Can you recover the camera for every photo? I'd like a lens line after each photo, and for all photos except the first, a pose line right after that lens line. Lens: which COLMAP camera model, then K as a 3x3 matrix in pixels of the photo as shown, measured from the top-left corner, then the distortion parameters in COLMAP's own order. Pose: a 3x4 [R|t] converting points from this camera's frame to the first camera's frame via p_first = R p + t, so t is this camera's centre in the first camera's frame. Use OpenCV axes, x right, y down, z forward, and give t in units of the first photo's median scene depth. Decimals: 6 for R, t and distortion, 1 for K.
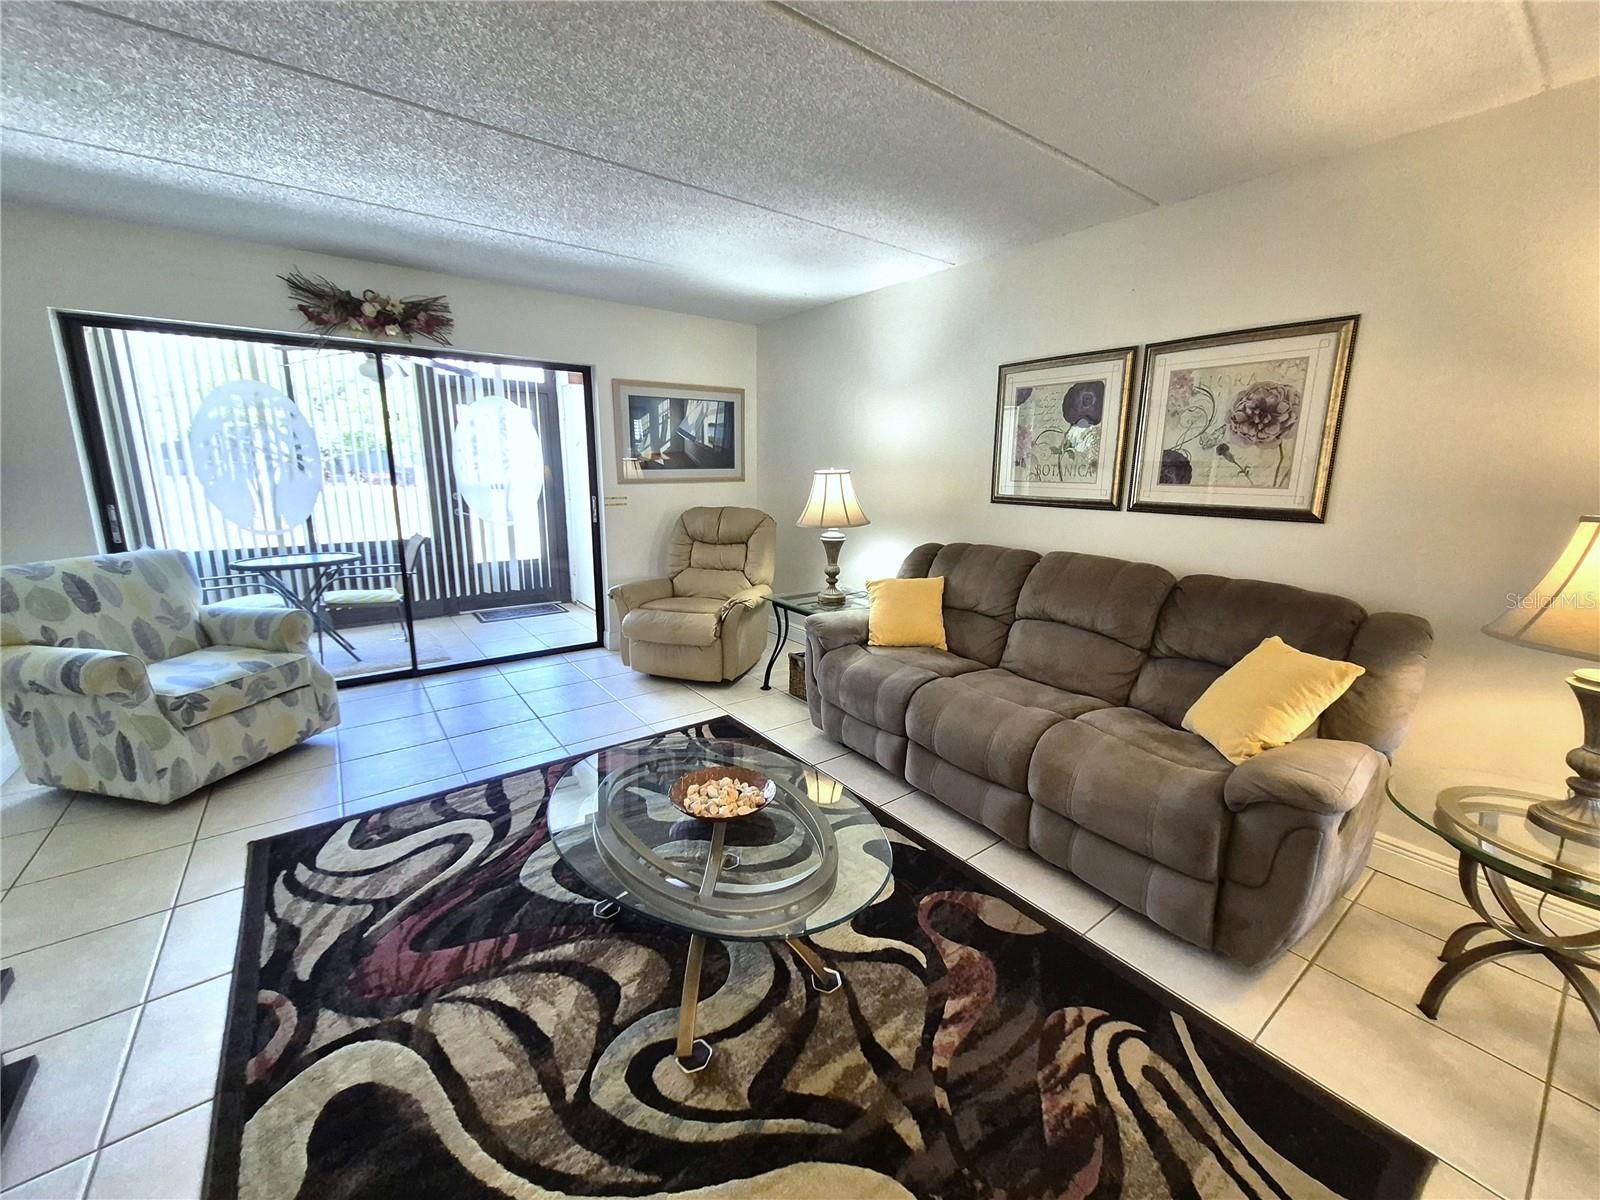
lens RADIAL K [[627.9, 0, 797.6], [0, 627.9, 593.5], [0, 0, 1]] dist [0.003884, -0.000450]
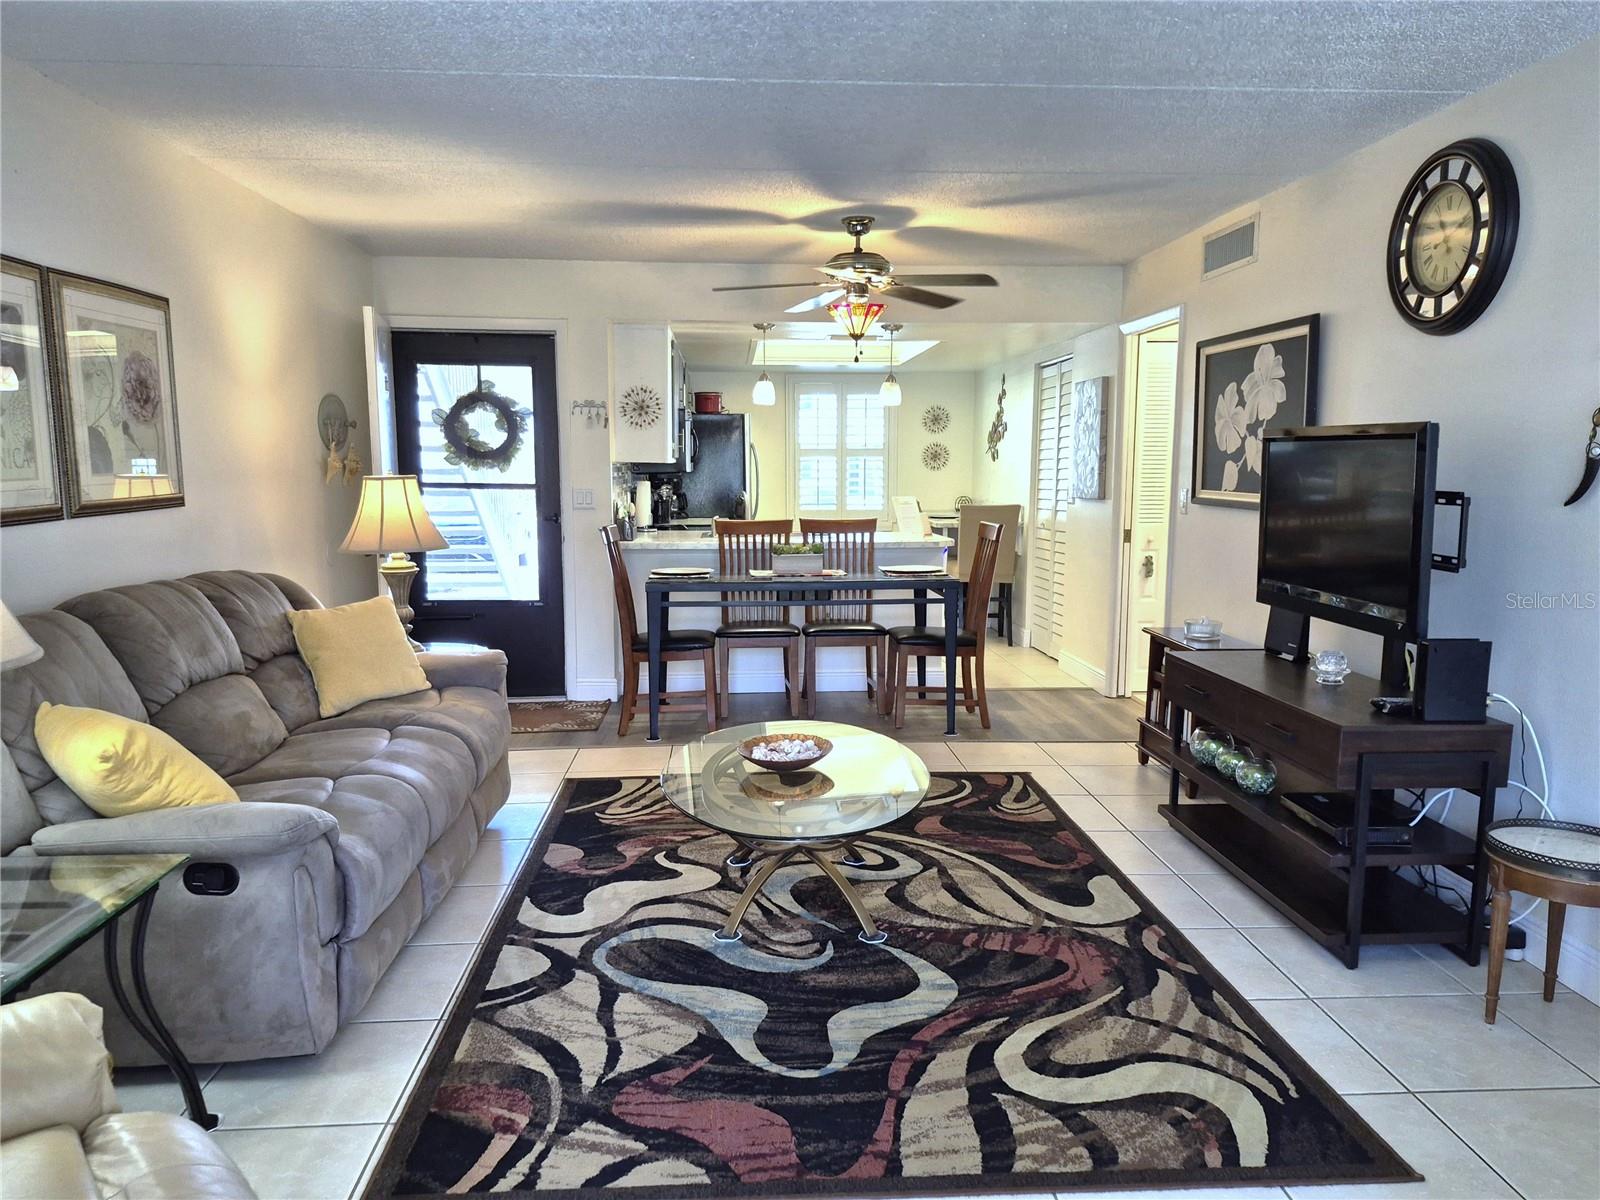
lens RADIAL K [[1115.3, 0, 808.9], [0, 1115.3, 648.0], [0, 0, 1]] dist [0.031794, -0.030889]
pose [[-0.841912, -0.102926, 0.529708, -0.830404], [0.101793, 0.933724, 0.343217, -0.366094], [-0.529927, 0.342879, -0.775636, 1.724250]]
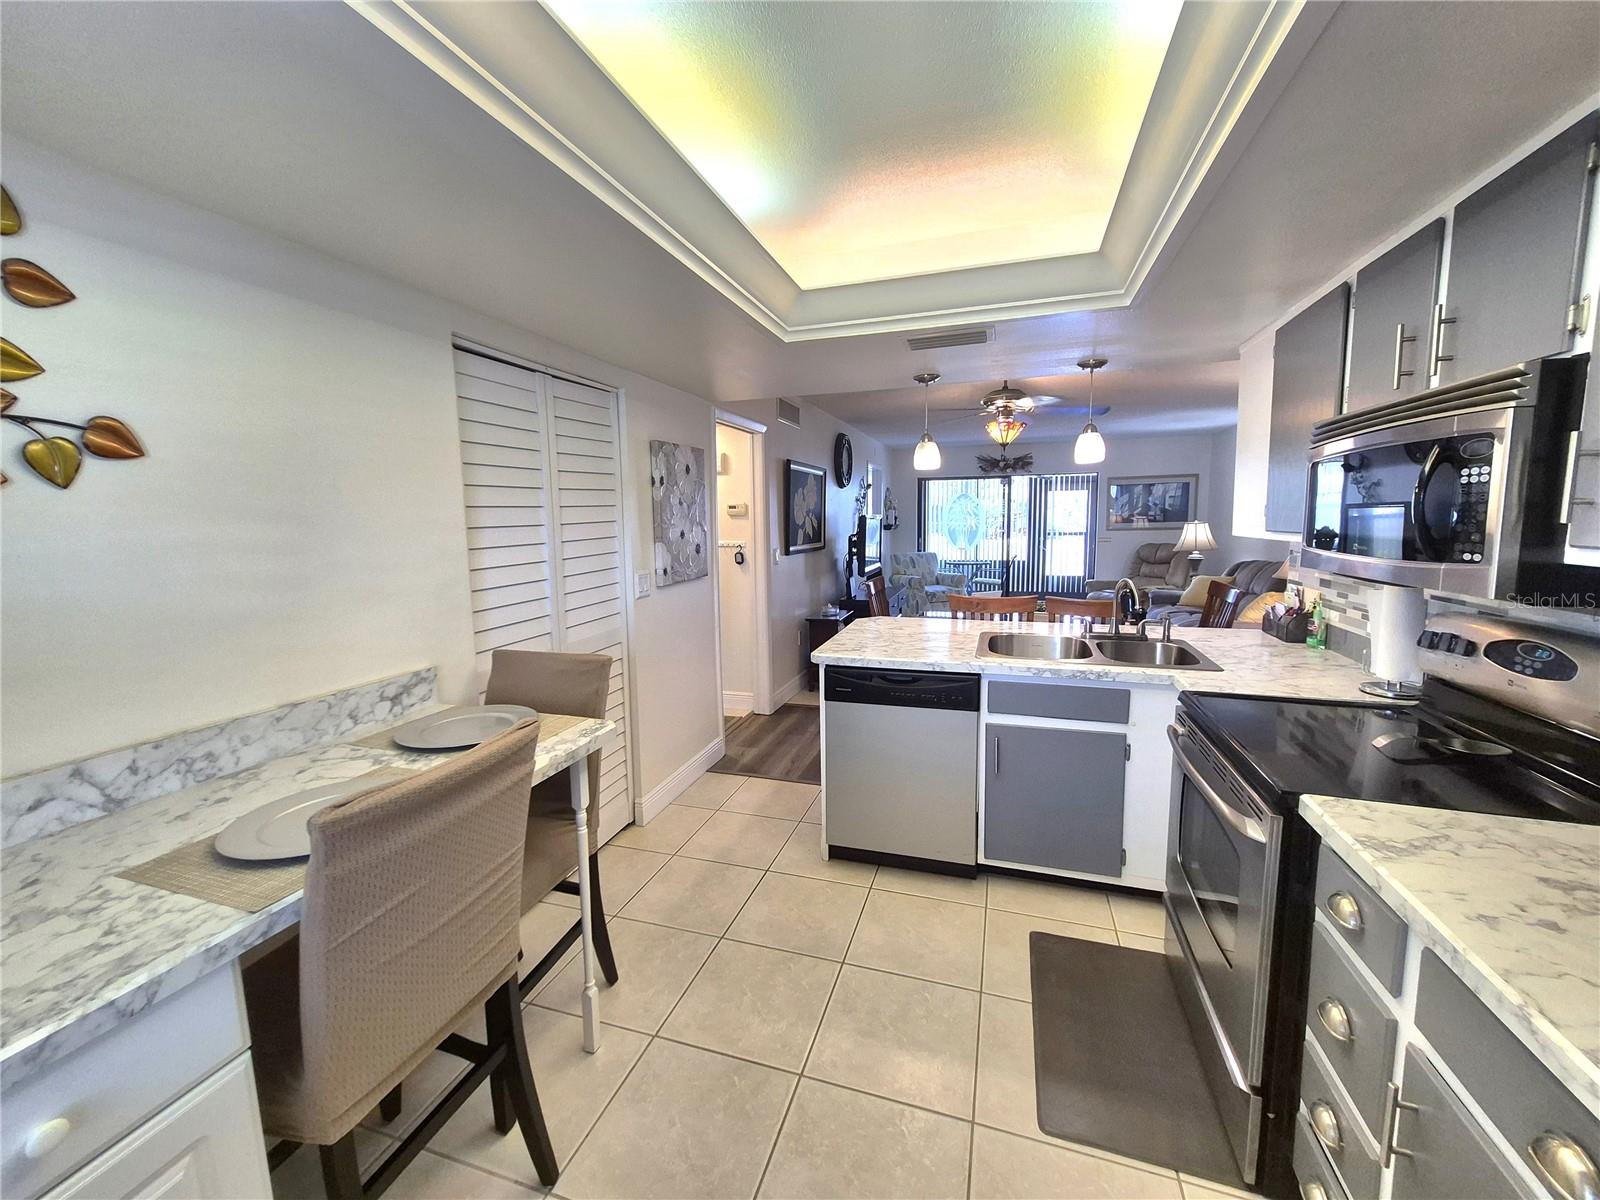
lens RADIAL K [[627.9, 0, 805.1], [0, 627.9, 600.1], [0, 0, 1]] dist [0.003884, -0.000450]
pose [[0.582308, 0.085022, -0.808510, 1.345485], [-0.148385, 0.988925, -0.002876, 0.318102], [0.799312, 0.121646, 0.588475, -1.505364]]
